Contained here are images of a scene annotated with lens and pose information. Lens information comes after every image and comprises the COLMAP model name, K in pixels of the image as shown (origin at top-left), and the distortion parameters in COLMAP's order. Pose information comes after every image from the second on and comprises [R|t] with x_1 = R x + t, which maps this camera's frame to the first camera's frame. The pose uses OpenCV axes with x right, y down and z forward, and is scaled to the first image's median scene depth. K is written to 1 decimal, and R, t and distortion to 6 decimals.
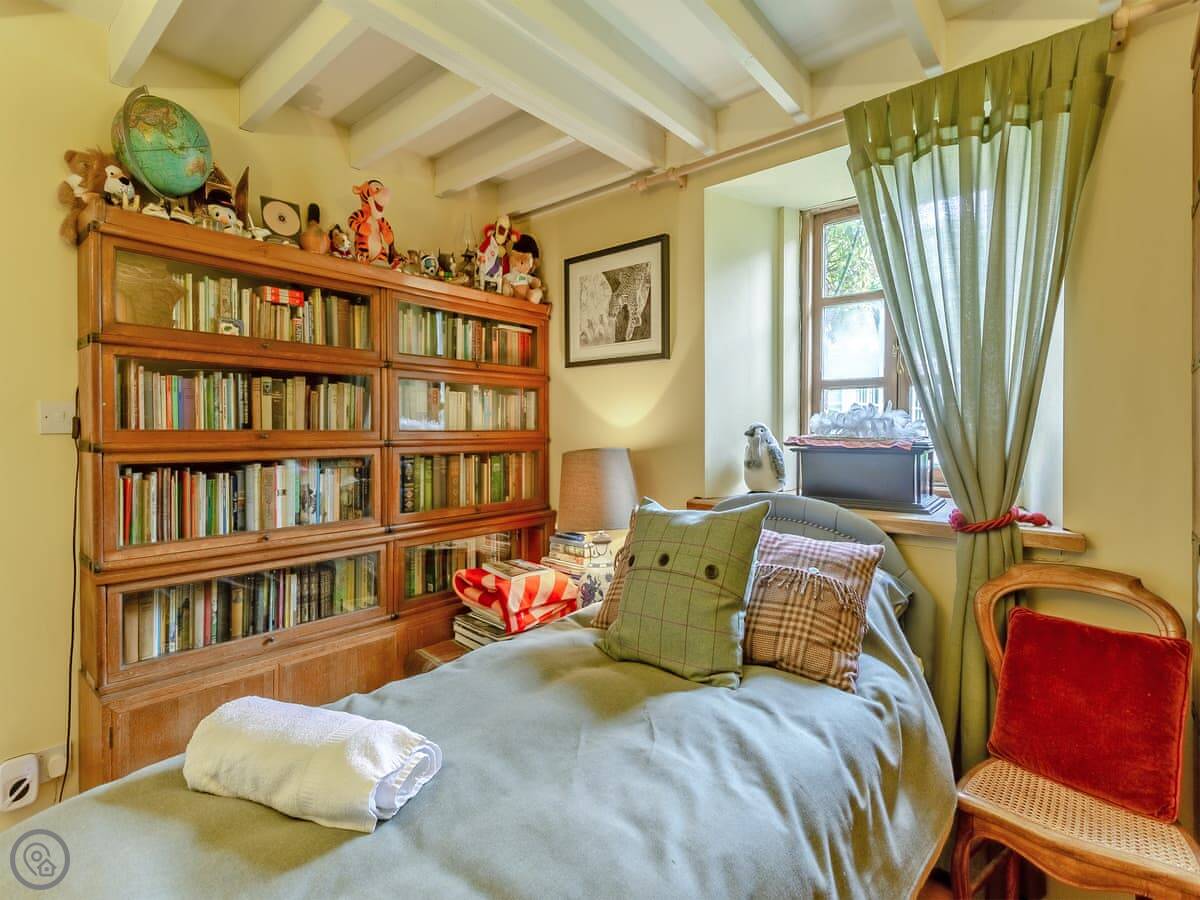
lens RADIAL K [[583.2, 0, 587.2], [0, 583.2, 439.9], [0, 0, 1]] dist [0.000585, 0.002232]
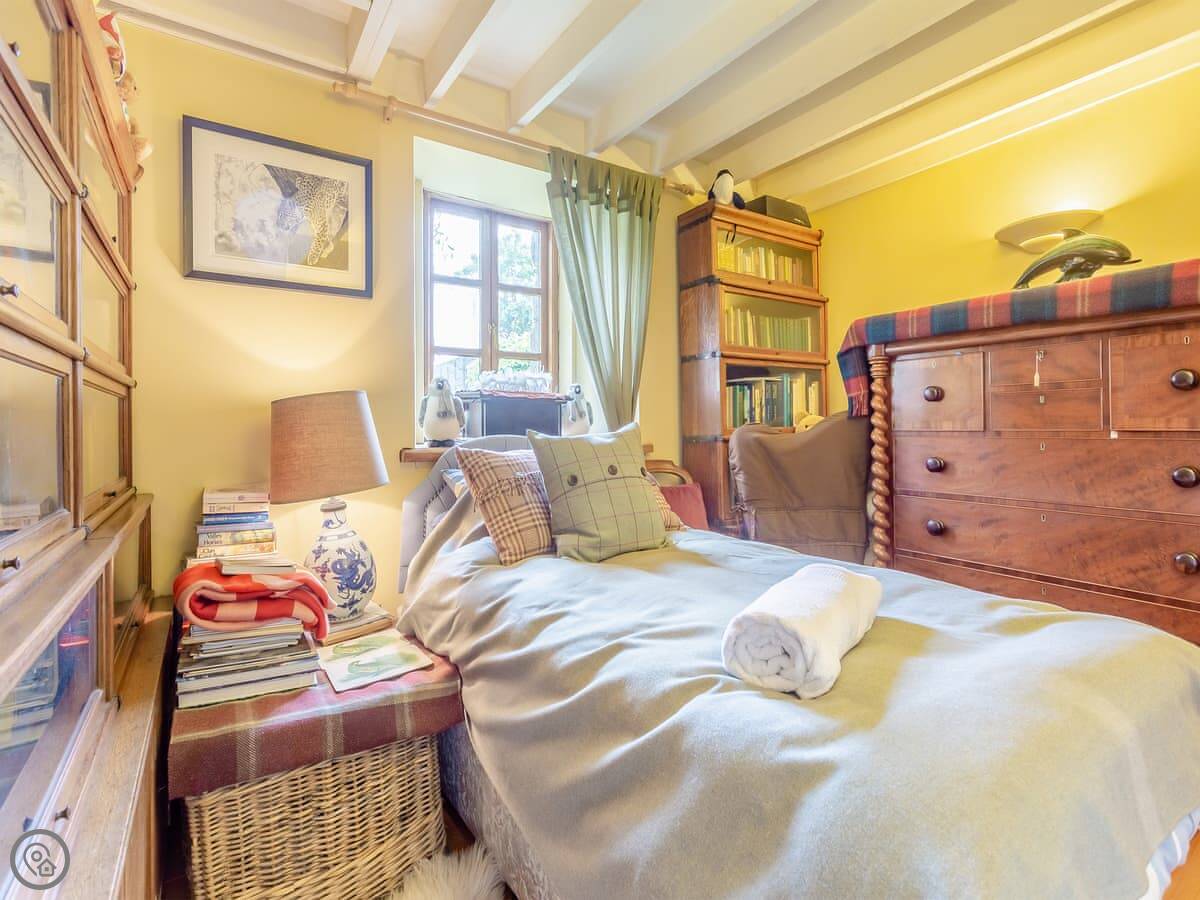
lens RADIAL K [[583.2, 0, 589.7], [0, 583.2, 431.1], [0, 0, 1]] dist [0.000585, 0.002232]
pose [[0.261025, -0.010647, 0.965273, -0.733273], [0.021058, 0.999764, 0.005333, 0.078224], [-0.965102, 0.018935, 0.261188, 0.490566]]
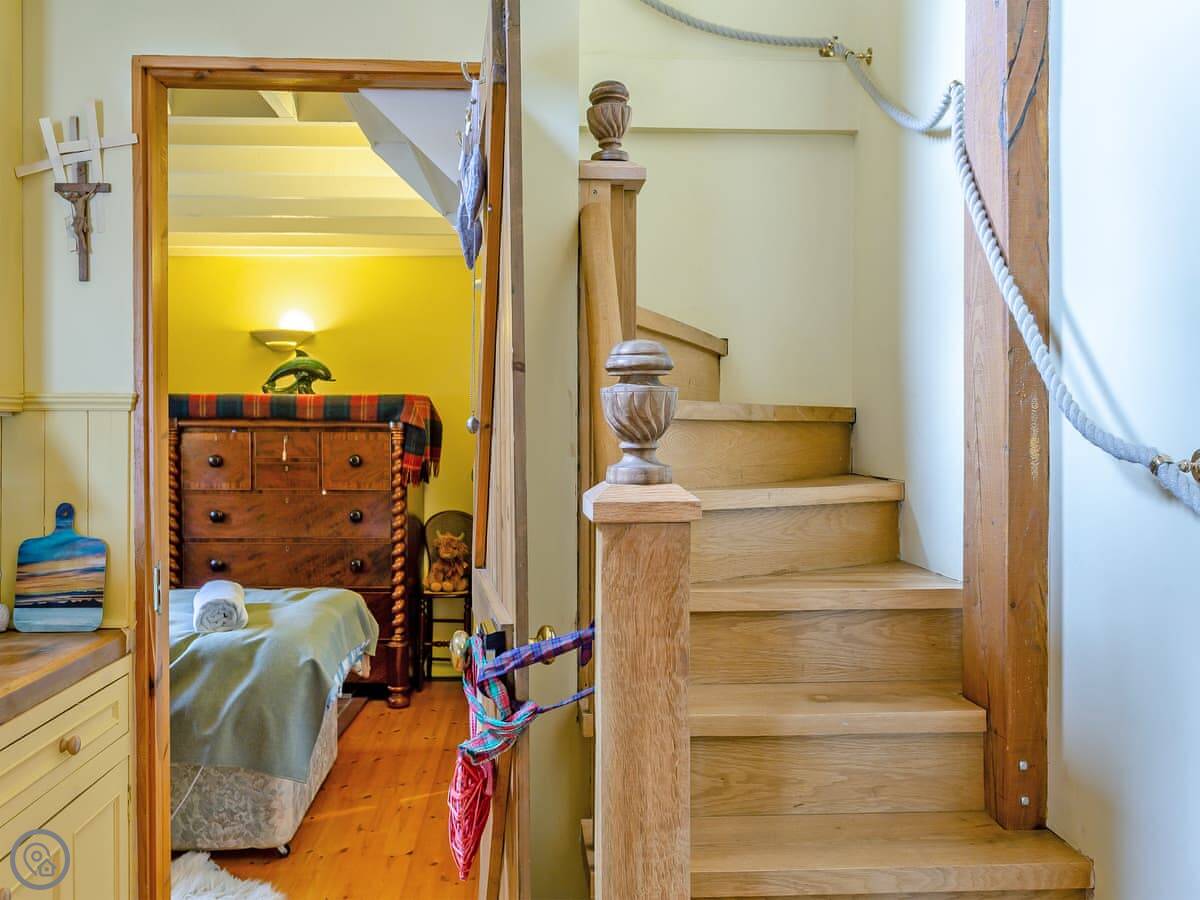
lens RADIAL K [[977.5, 0, 568.8], [0, 977.5, 433.8], [0, 0, 1]] dist [0.013251, -0.002491]
pose [[-0.676117, -0.006948, 0.736761, -1.901885], [0.006505, 0.999860, 0.015398, -0.080305], [-0.736765, 0.015203, -0.675978, 1.167216]]
